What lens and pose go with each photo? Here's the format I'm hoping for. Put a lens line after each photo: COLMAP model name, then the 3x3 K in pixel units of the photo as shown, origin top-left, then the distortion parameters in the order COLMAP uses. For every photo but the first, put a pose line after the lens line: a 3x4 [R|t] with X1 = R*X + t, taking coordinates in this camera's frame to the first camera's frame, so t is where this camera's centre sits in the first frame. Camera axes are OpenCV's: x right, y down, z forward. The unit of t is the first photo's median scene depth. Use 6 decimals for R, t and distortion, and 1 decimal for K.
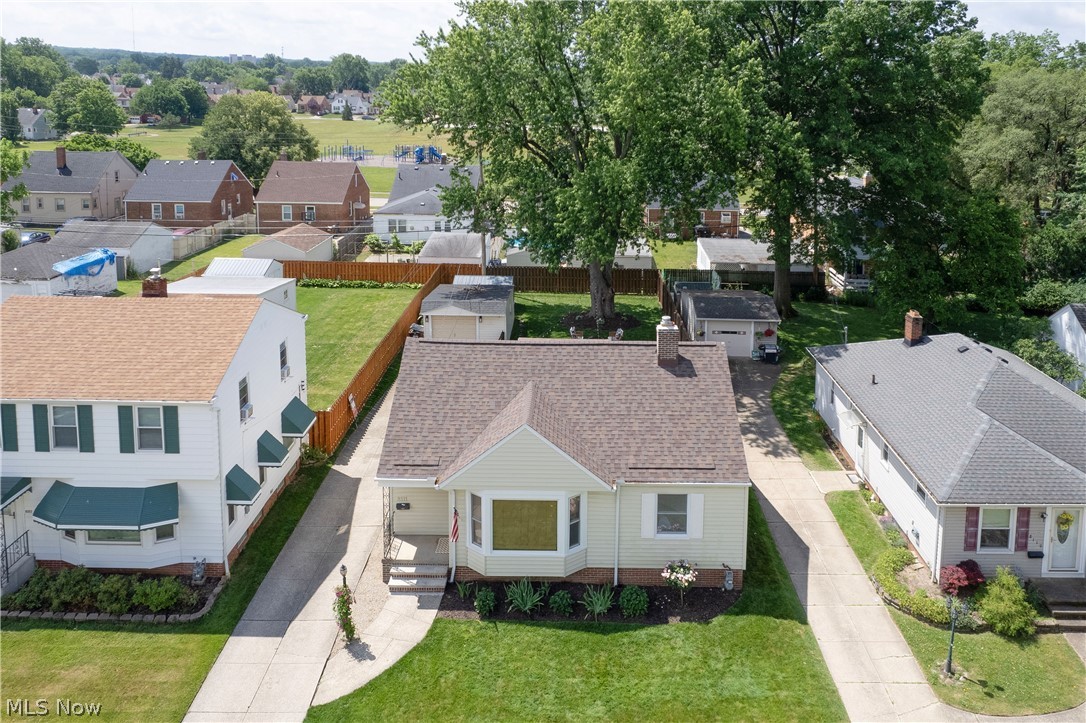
lens RADIAL K [[831.5, 0, 600.9], [0, 831.5, 180.8], [0, 0, 1]] dist [-0.025355, -0.002701]
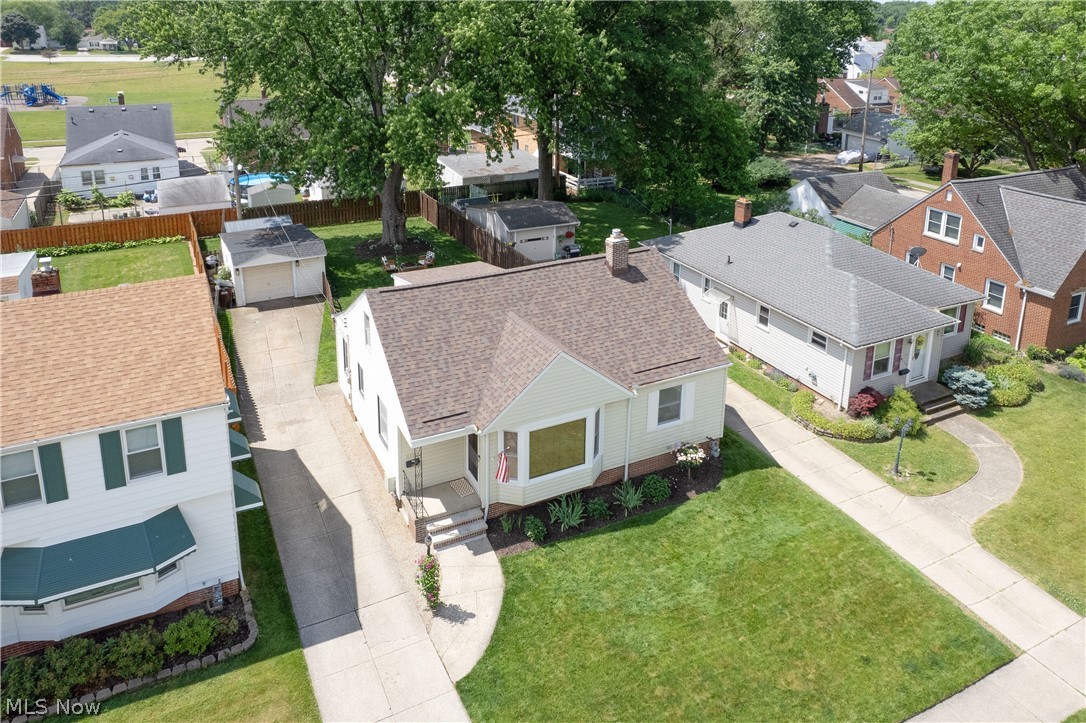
lens RADIAL K [[782.8, 0, 545.7], [0, 782.8, 199.4], [0, 0, 1]] dist [-0.022860, 0.000531]
pose [[0.905056, -0.121200, 0.407658, -0.451878], [0.067769, 0.987385, 0.143102, -0.023971], [-0.419859, -0.101888, 0.901852, 0.167400]]
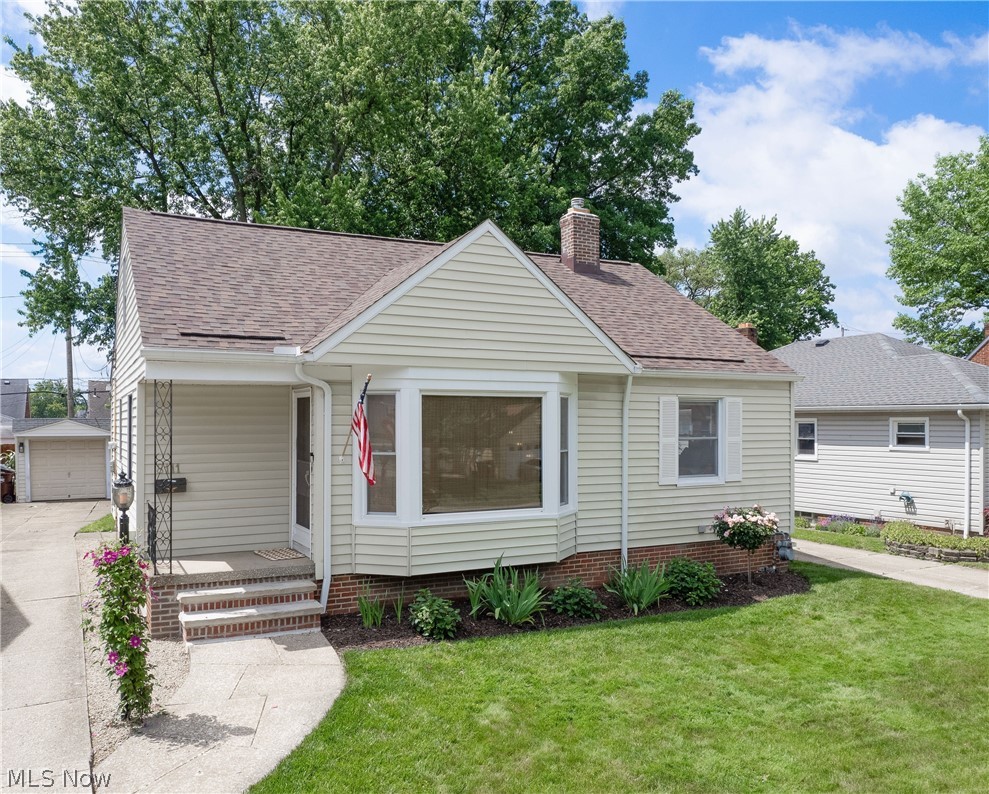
lens RADIAL K [[790.6, 0, 490.6], [0, 790.6, 430.0], [0, 0, 1]] dist [-0.033076, 0.003039]
pose [[0.895547, -0.030249, 0.443937, -0.285573], [0.079486, 0.992515, -0.092717, 0.437787], [-0.437809, 0.118319, 0.891248, 0.579710]]
